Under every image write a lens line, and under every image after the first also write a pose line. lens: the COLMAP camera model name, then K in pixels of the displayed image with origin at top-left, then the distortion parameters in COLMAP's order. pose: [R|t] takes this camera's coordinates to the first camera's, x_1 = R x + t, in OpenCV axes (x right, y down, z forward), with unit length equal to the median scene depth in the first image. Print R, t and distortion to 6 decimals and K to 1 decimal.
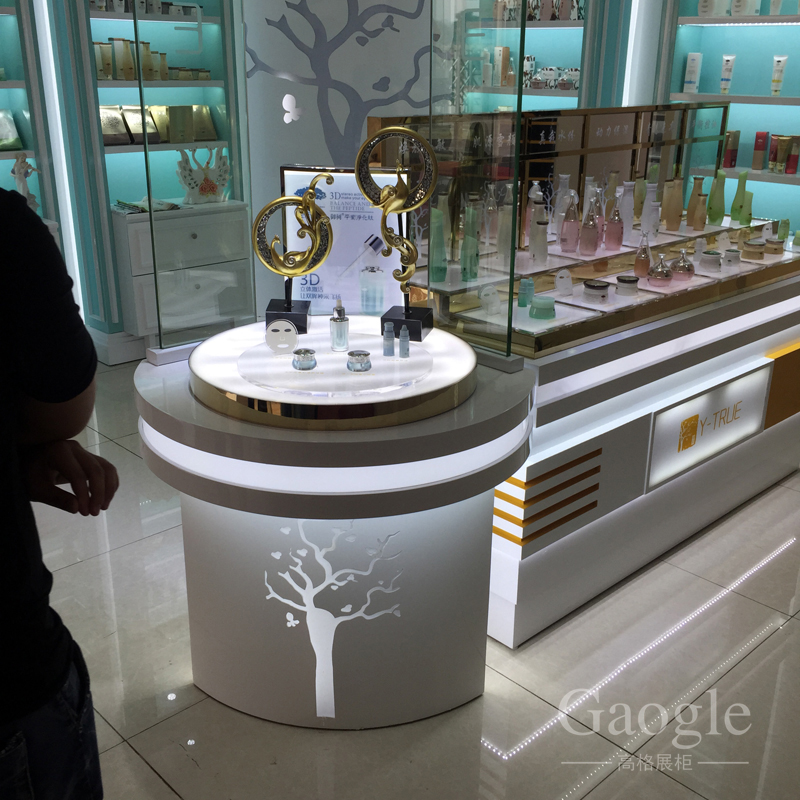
lens RADIAL K [[913.2, 0, 403.6], [0, 913.2, 397.3], [0, 0, 1]] dist [0.092552, -0.148942]
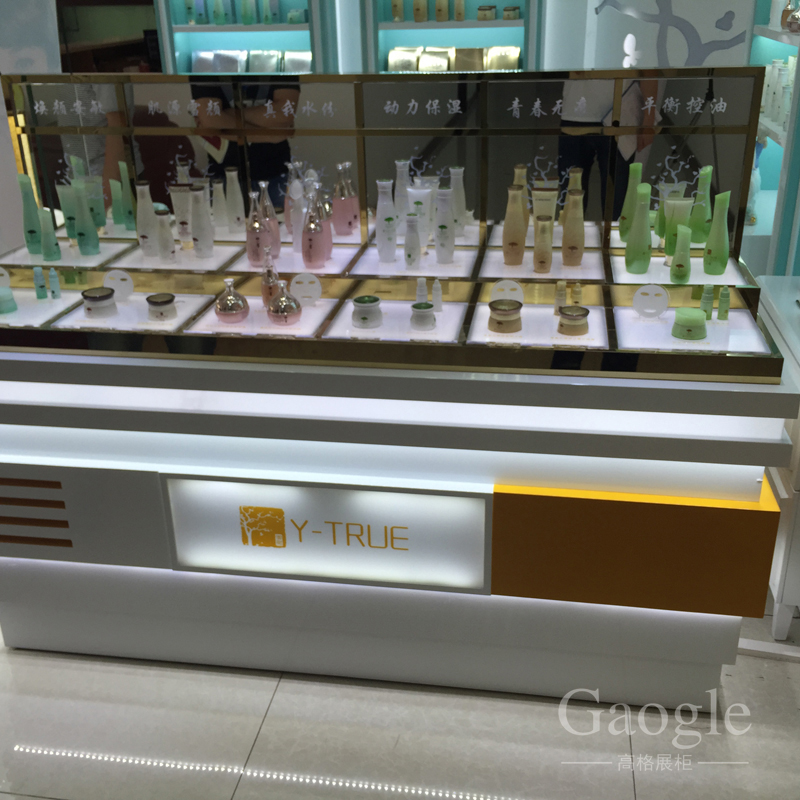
lens RADIAL K [[913.2, 0, 403.6], [0, 913.2, 397.3], [0, 0, 1]] dist [0.092552, -0.148942]
pose [[0.595198, 0.302058, -0.744648, 0.564422], [-0.246836, 0.950587, 0.188299, -0.143248], [0.764730, 0.071731, 0.640346, 0.383424]]
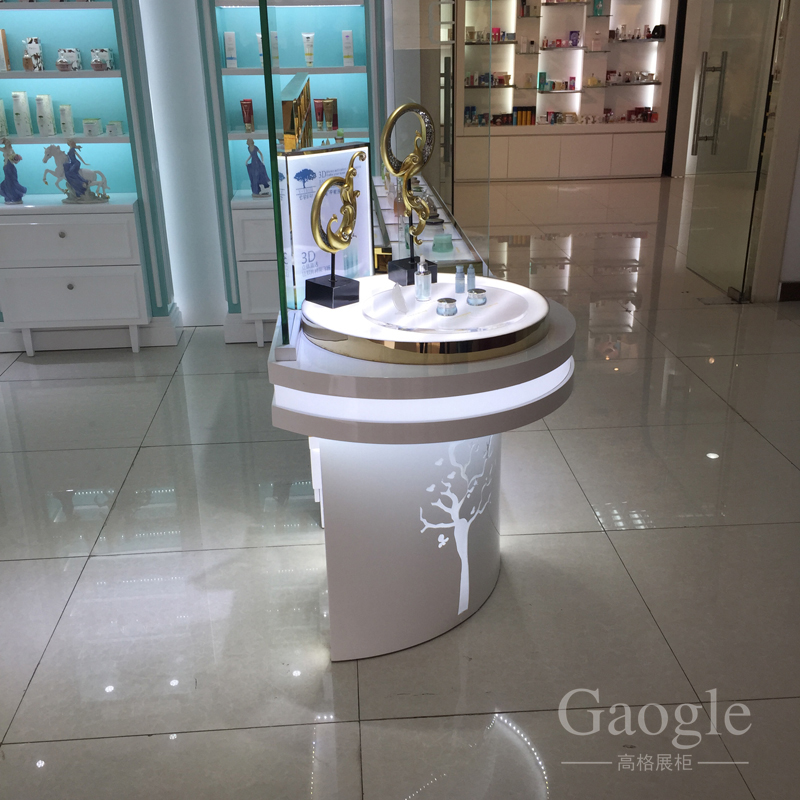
lens RADIAL K [[913.2, 0, 403.6], [0, 913.2, 397.3], [0, 0, 1]] dist [0.092552, -0.148942]
pose [[0.643004, -0.304980, 0.702519, -0.426418], [0.287232, 0.946367, 0.147941, -0.051695], [-0.709960, 0.106660, 0.696118, 0.104167]]
